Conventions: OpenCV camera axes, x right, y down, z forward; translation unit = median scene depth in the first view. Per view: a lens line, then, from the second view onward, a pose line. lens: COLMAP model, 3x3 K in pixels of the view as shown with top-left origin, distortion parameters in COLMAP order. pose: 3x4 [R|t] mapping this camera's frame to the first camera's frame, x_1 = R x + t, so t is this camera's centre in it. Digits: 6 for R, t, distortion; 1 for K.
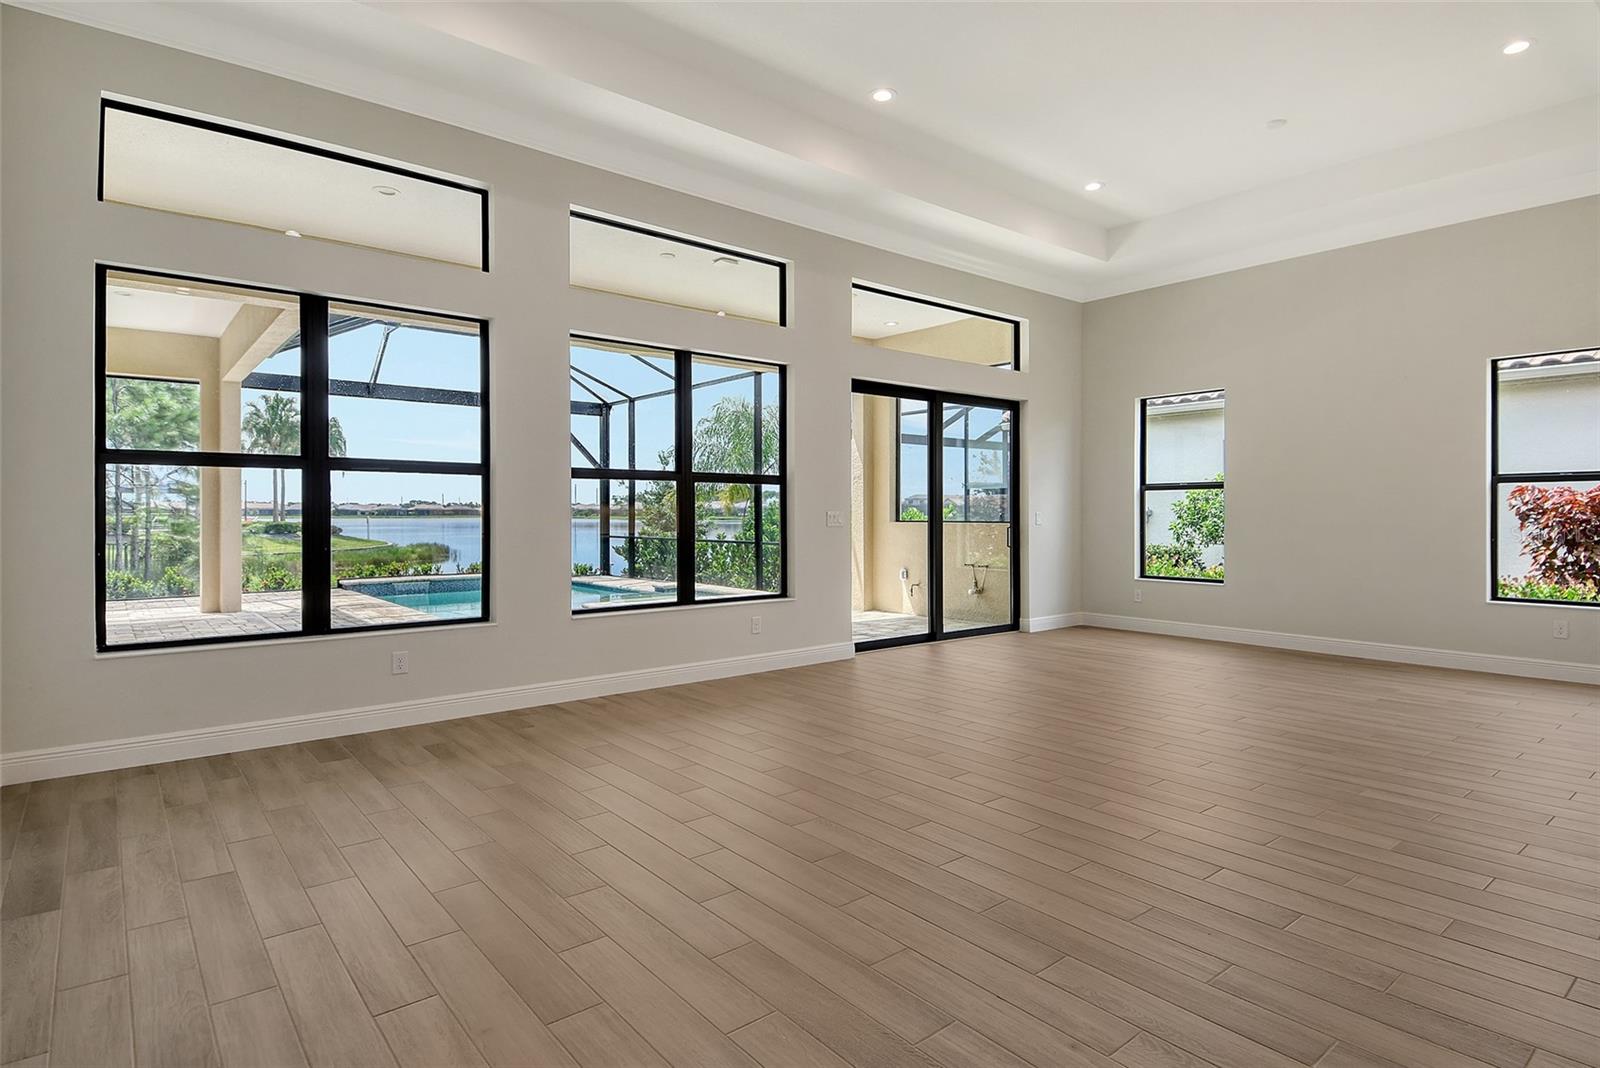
lens RADIAL K [[849.9, 0, 798.3], [0, 849.9, 529.6], [0, 0, 1]] dist [0.016777, -0.015887]
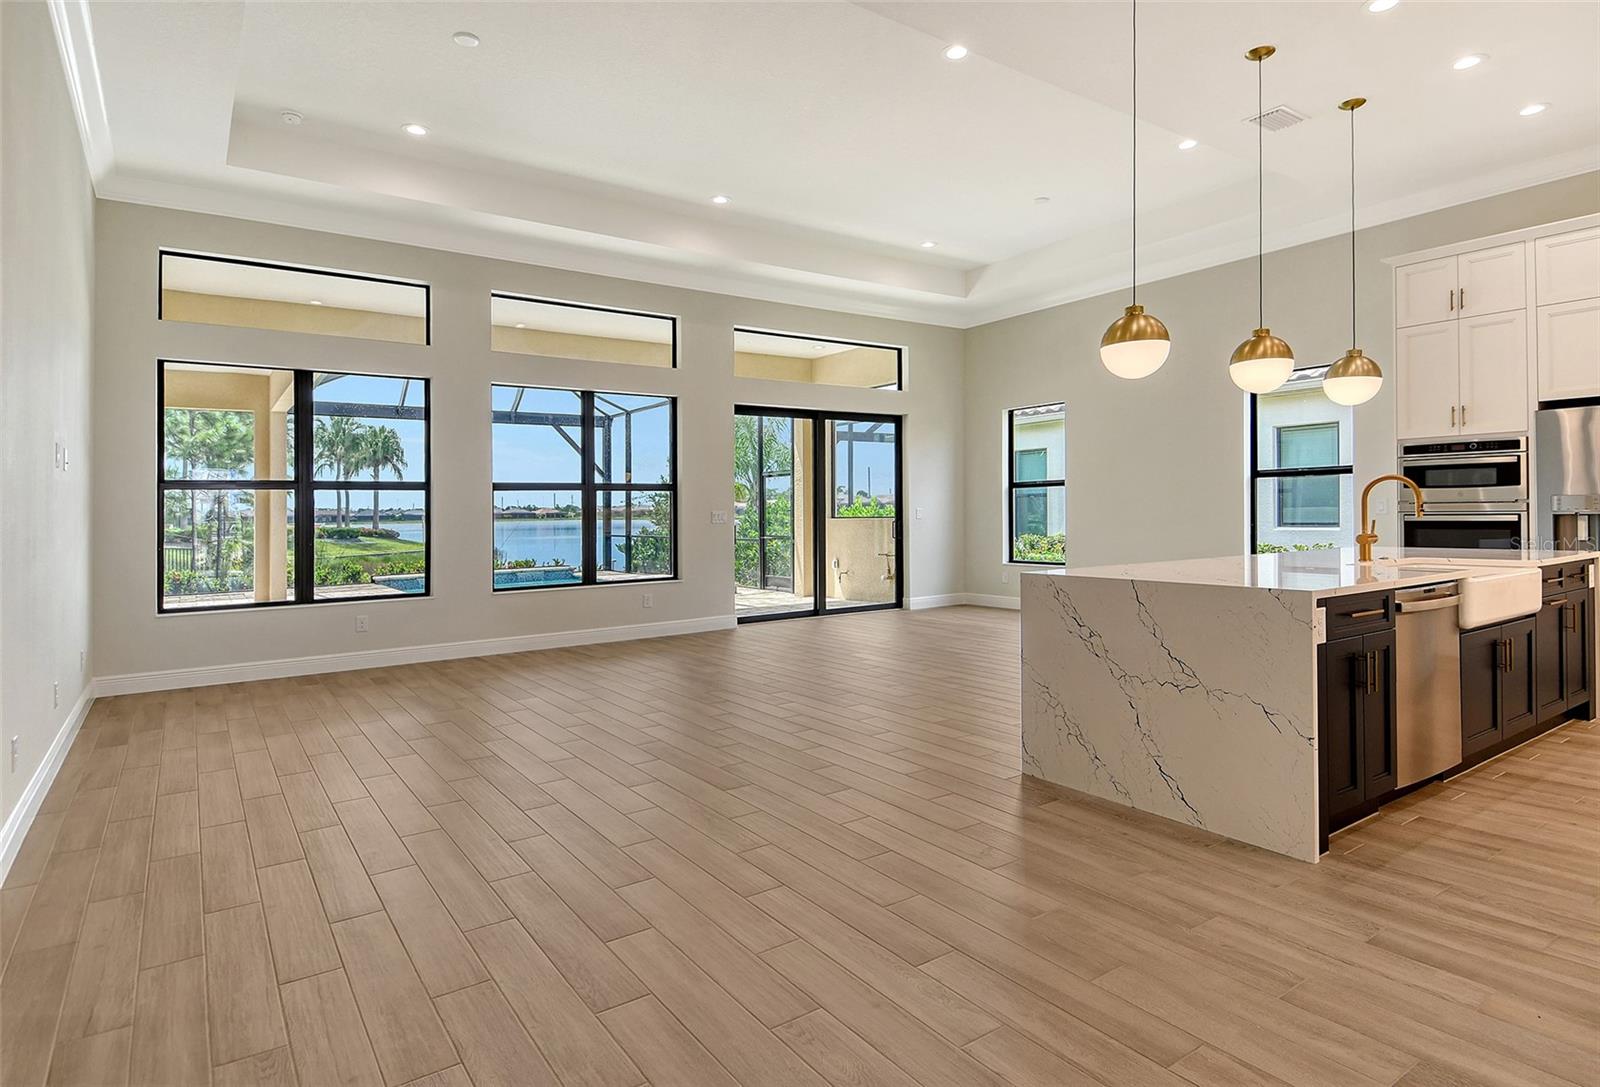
lens RADIAL K [[871.1, 0, 799.6], [0, 871.1, 509.7], [0, 0, 1]] dist [0.006348, -0.000229]
pose [[0.996998, -0.017666, -0.075391, 0.209725], [0.016083, 0.999638, -0.021563, 0.004807], [0.075745, 0.020286, 0.996921, -0.224519]]
